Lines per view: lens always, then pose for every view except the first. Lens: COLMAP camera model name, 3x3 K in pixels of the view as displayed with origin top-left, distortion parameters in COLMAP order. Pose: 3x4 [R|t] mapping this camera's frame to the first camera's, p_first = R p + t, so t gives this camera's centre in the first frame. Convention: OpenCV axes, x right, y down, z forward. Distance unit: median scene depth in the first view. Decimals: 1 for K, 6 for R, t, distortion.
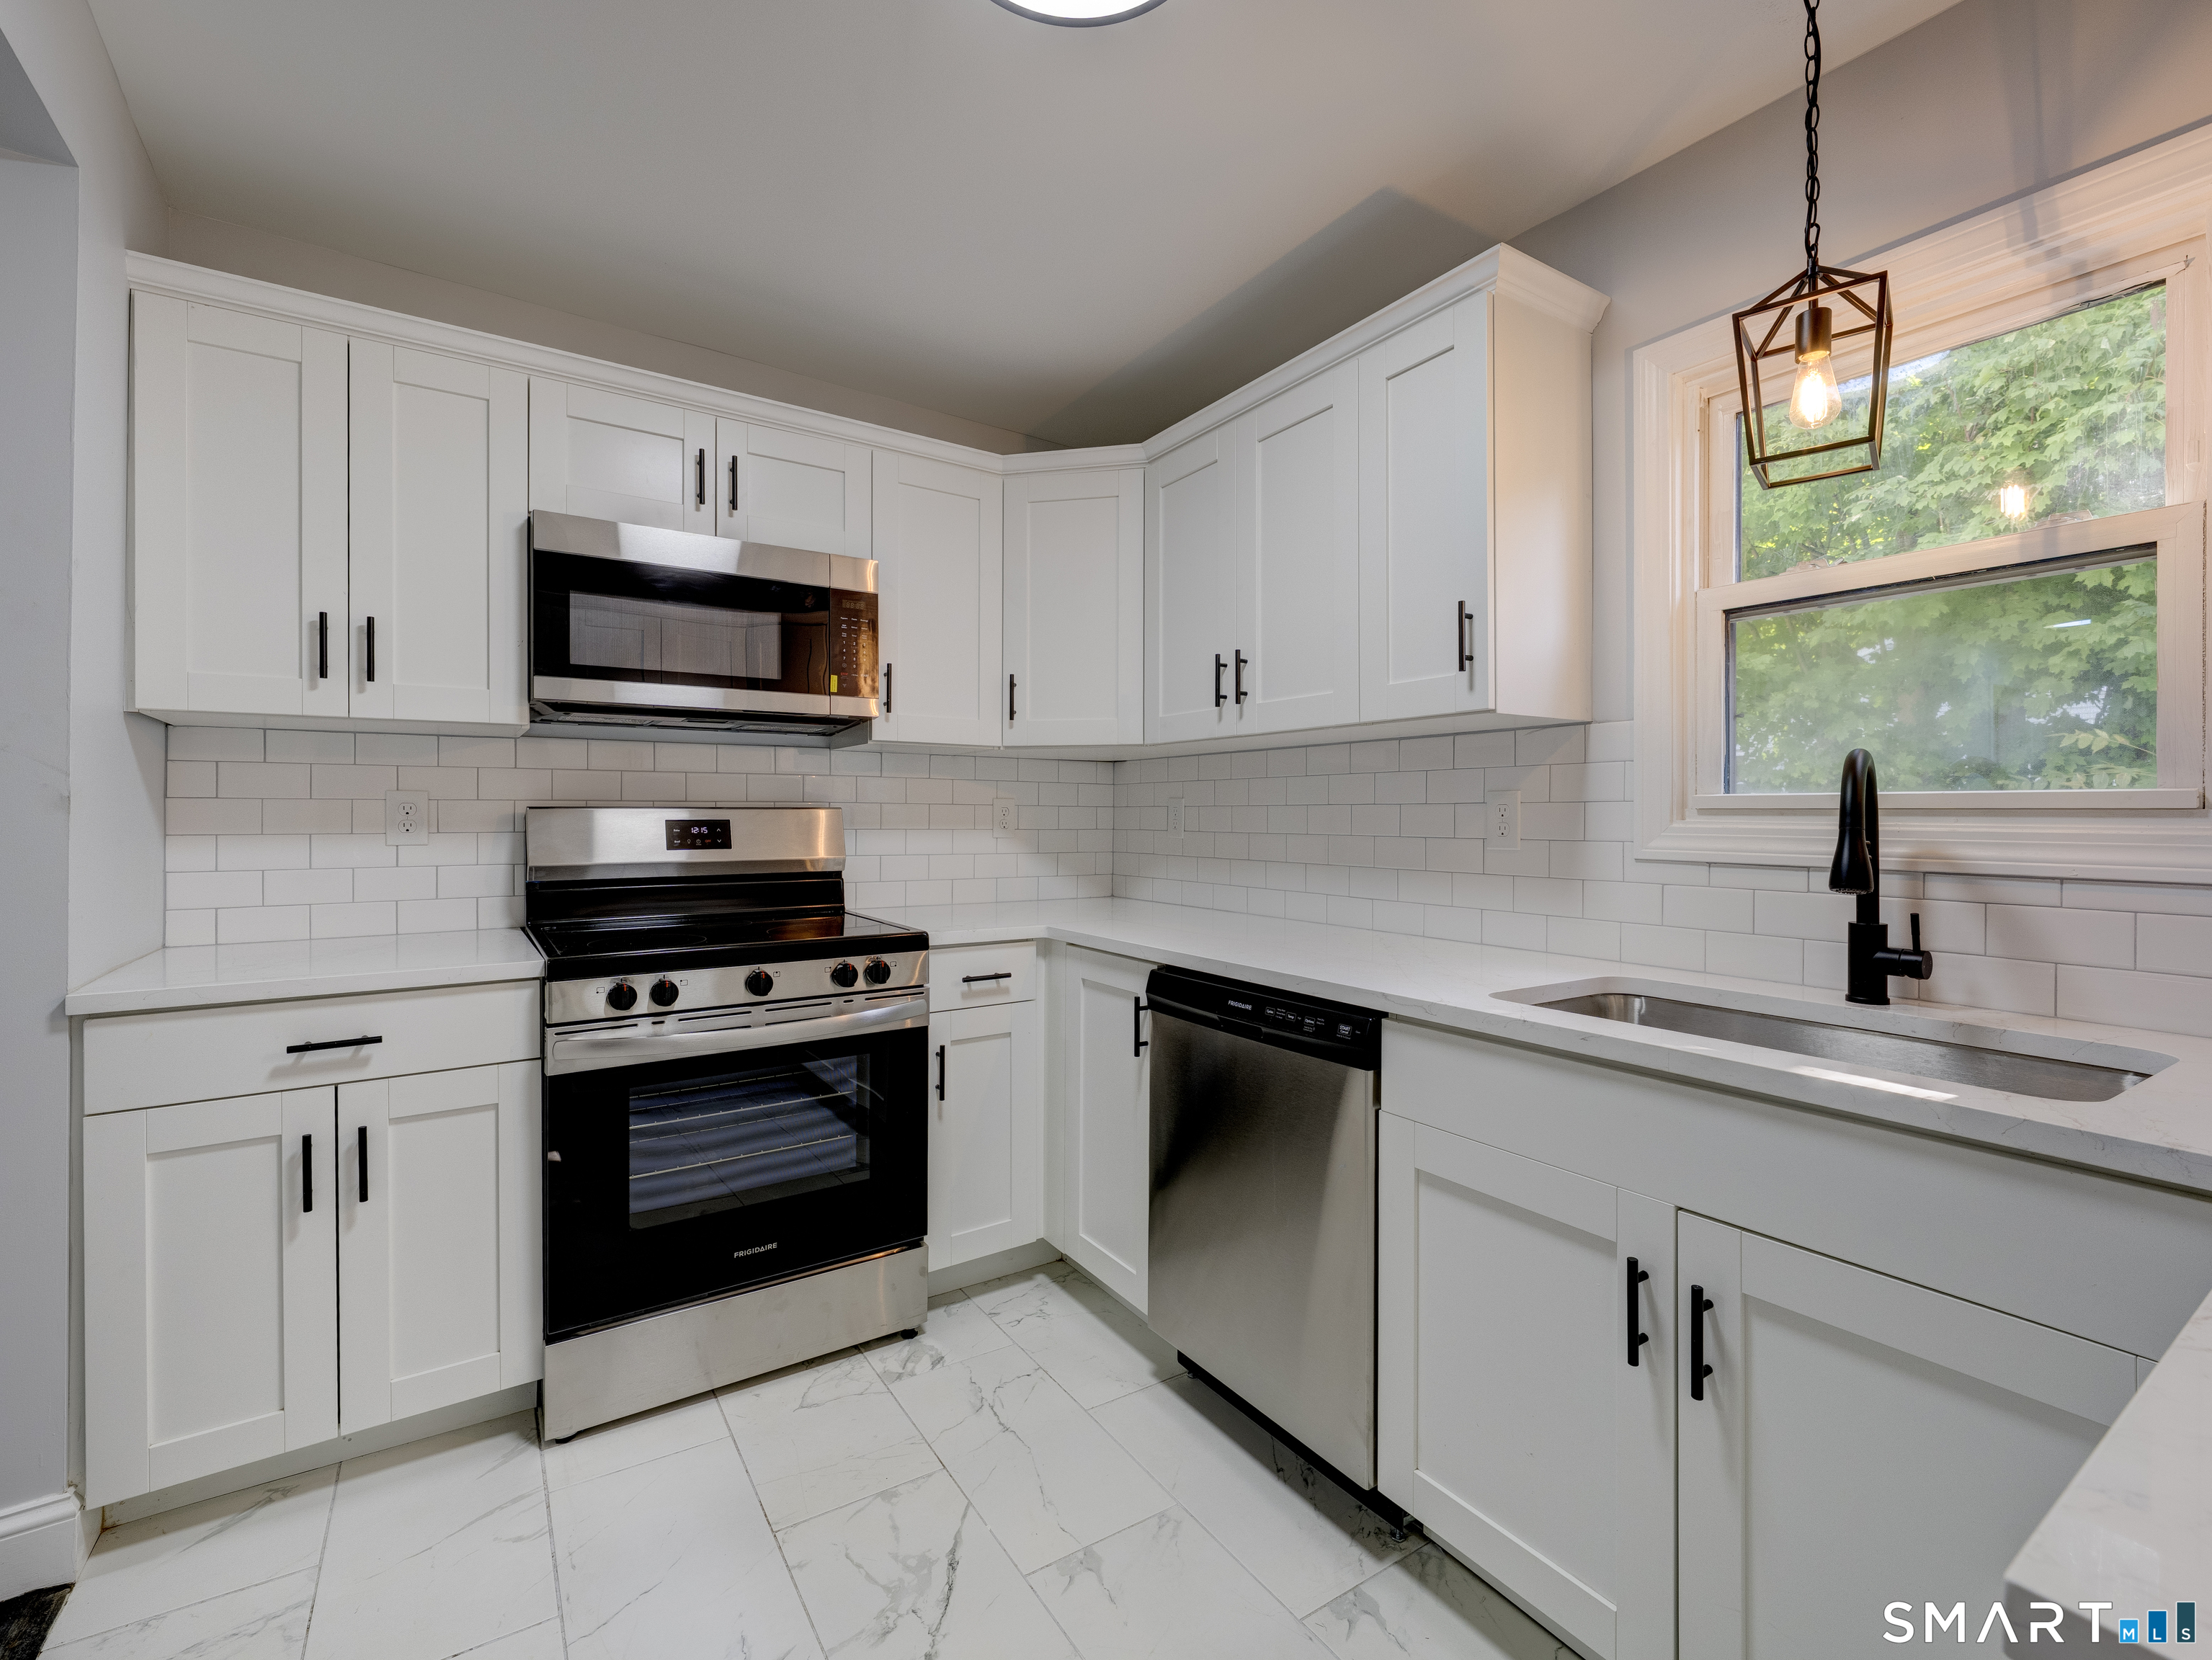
lens RADIAL K [[991.9, 0, 1070.9], [0, 991.9, 814.7], [0, 0, 1]] dist [-0.000454, -0.000416]
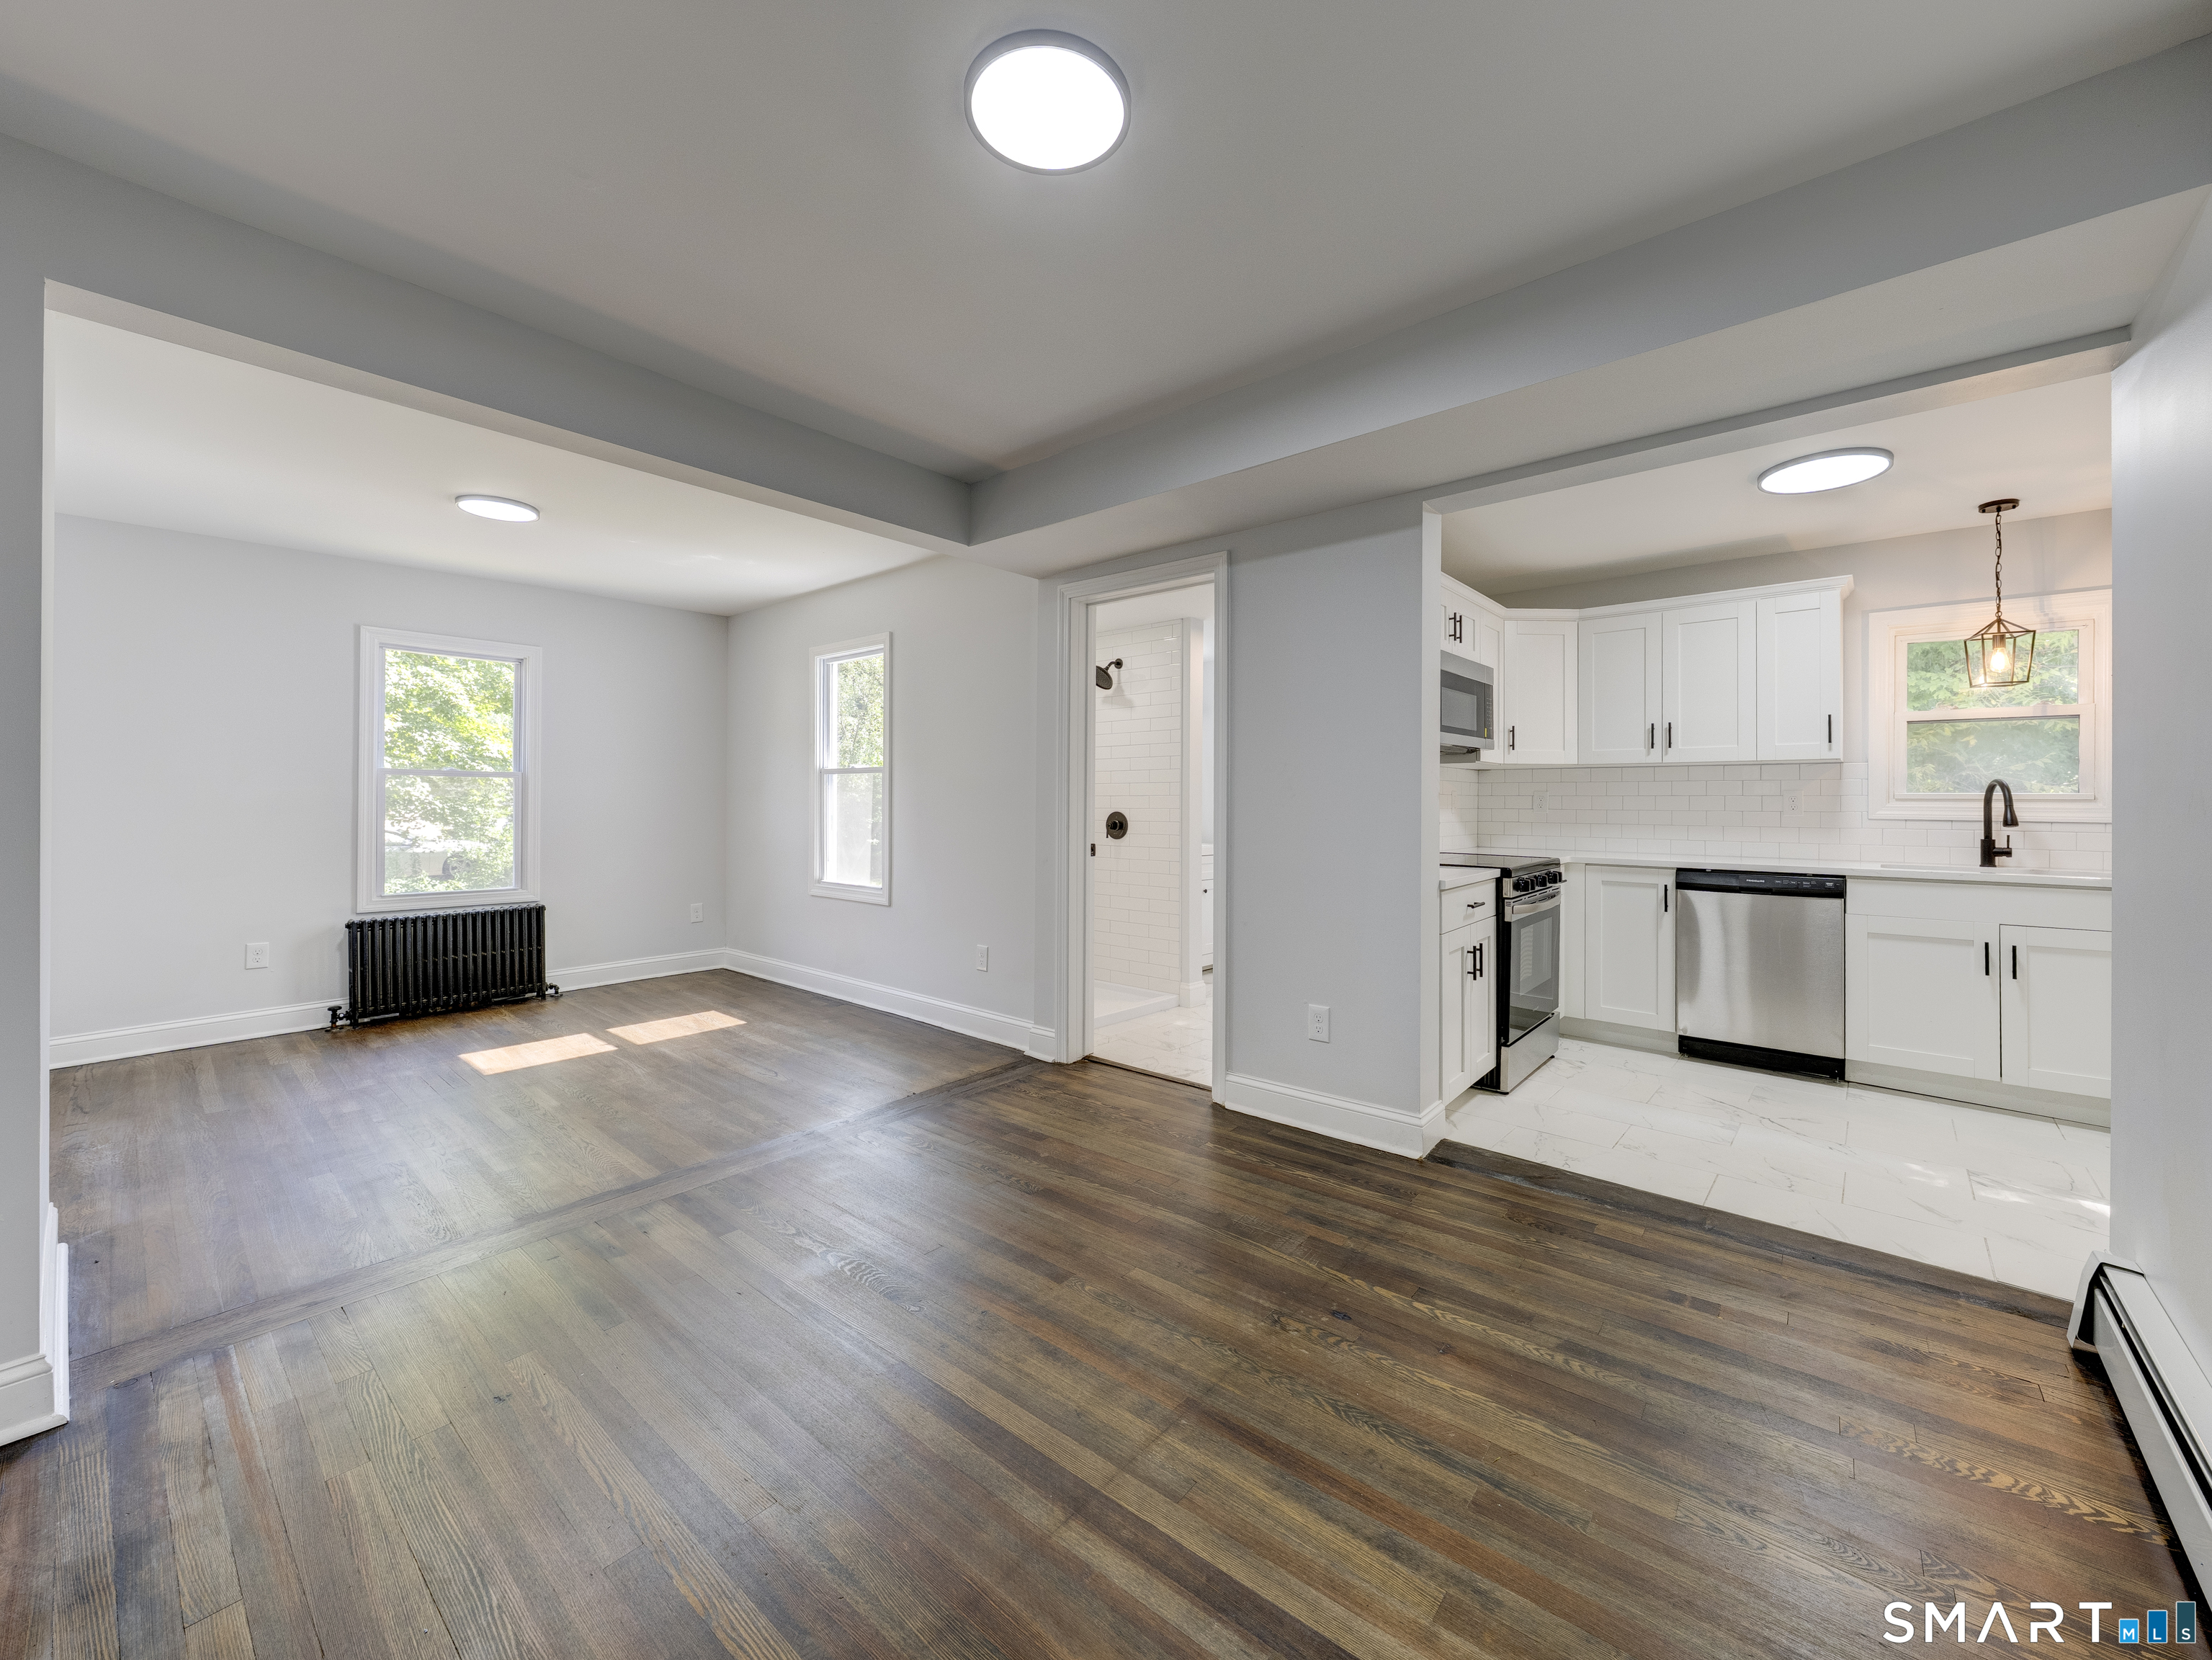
lens RADIAL K [[888.1, 0, 1117.4], [0, 888.1, 798.1], [0, 0, 1]] dist [-0.001782, -0.000244]
pose [[0.960497, 0.001519, 0.278288, -1.794958], [-0.001463, 0.999999, -0.000409, -0.003417], [-0.278288, -0.000015, 0.960498, -0.585663]]
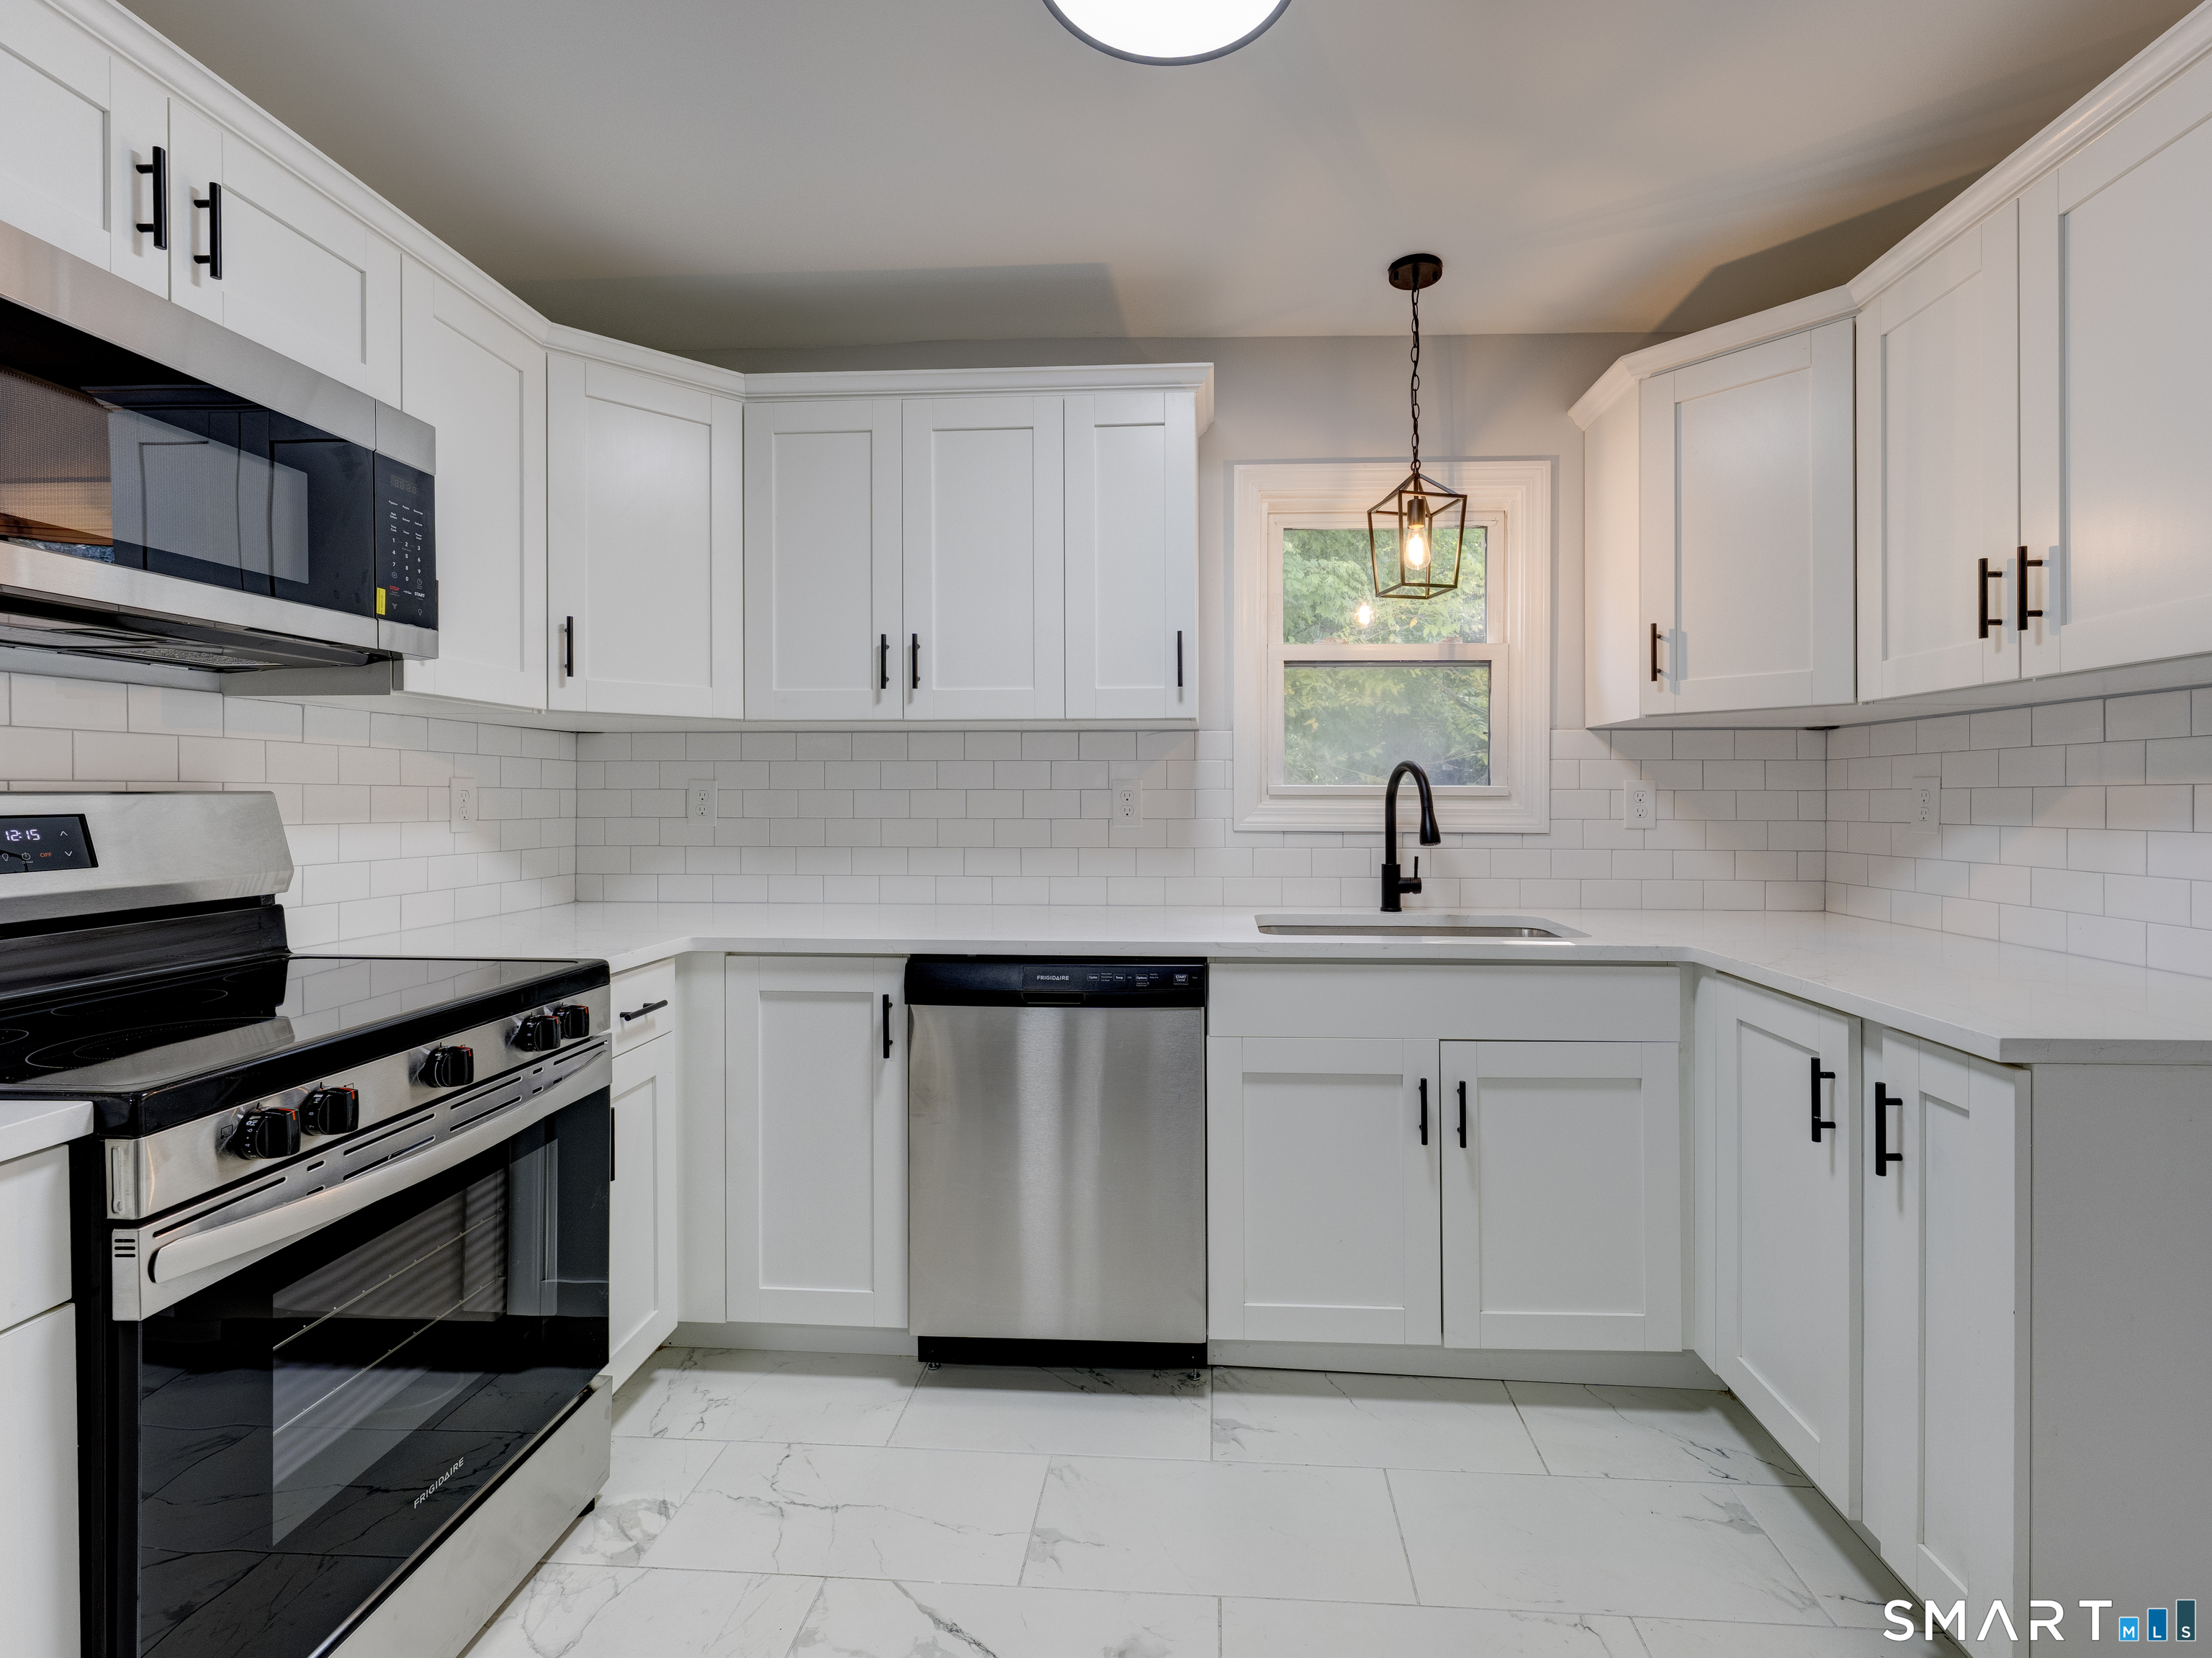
lens RADIAL K [[1008.6, 0, 1184.9], [0, 1008.6, 798.2], [0, 0, 1]] dist [-0.001232, -0.000490]
pose [[0.567139, -0.005288, 0.823605, -0.617510], [0.000556, 0.999982, 0.006038, -0.009147], [-0.823622, -0.002966, 0.567132, 0.247561]]
